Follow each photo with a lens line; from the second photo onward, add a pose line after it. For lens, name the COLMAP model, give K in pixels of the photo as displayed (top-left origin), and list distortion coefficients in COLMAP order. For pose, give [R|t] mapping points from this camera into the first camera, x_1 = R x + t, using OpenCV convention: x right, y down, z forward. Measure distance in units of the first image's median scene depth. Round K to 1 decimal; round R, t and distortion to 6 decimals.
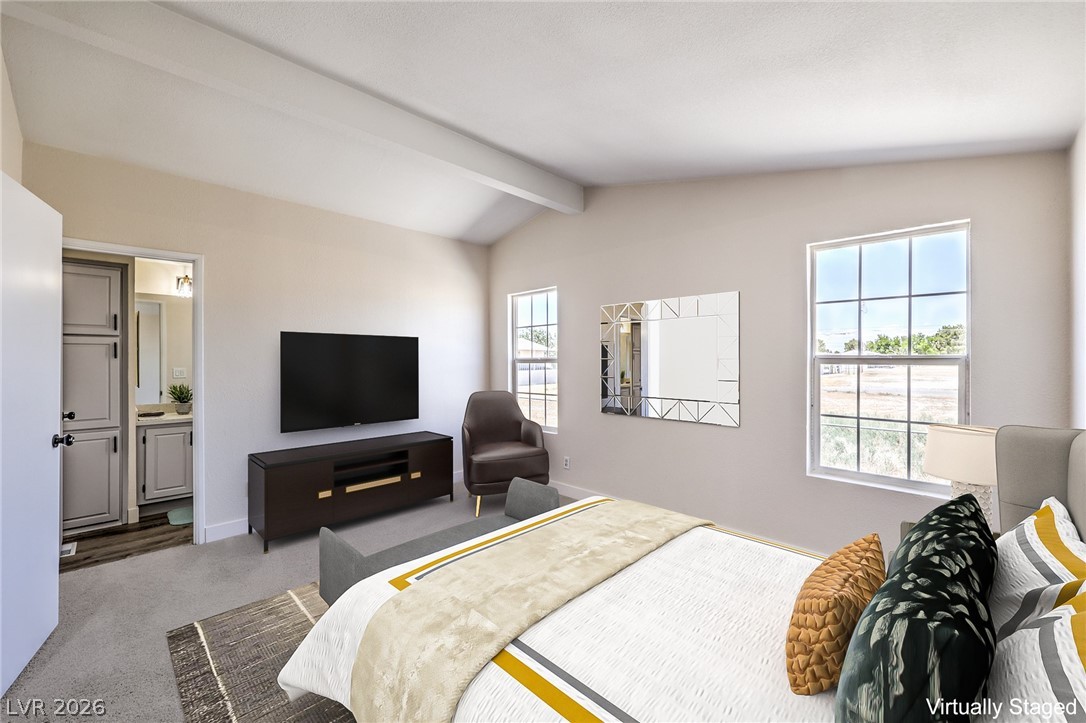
lens RADIAL K [[426.3, 0, 560.8], [0, 426.3, 358.5], [0, 0, 1]] dist [-0.001029, -0.000003]
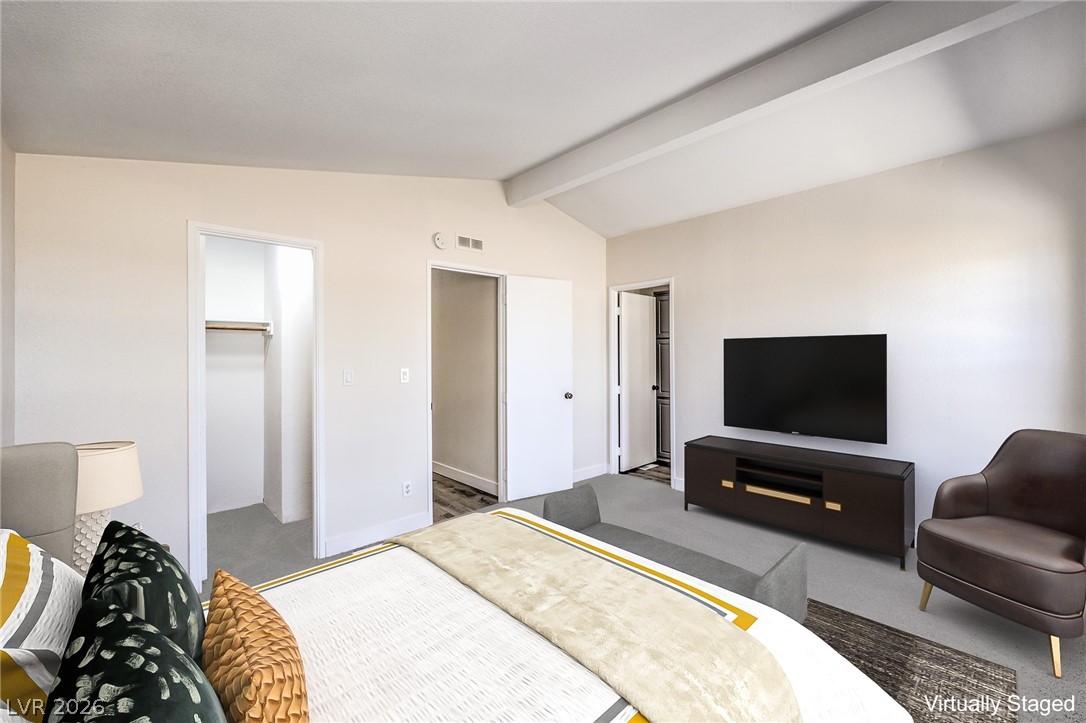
lens RADIAL K [[446.6, 0, 542.2], [0, 446.6, 358.7], [0, 0, 1]] dist [-0.000178, 0.000164]
pose [[-0.048471, 0.024656, -0.998520, 0.946309], [0.012687, 0.999630, 0.024068, -0.035728], [0.998744, -0.011502, -0.048765, 1.021750]]
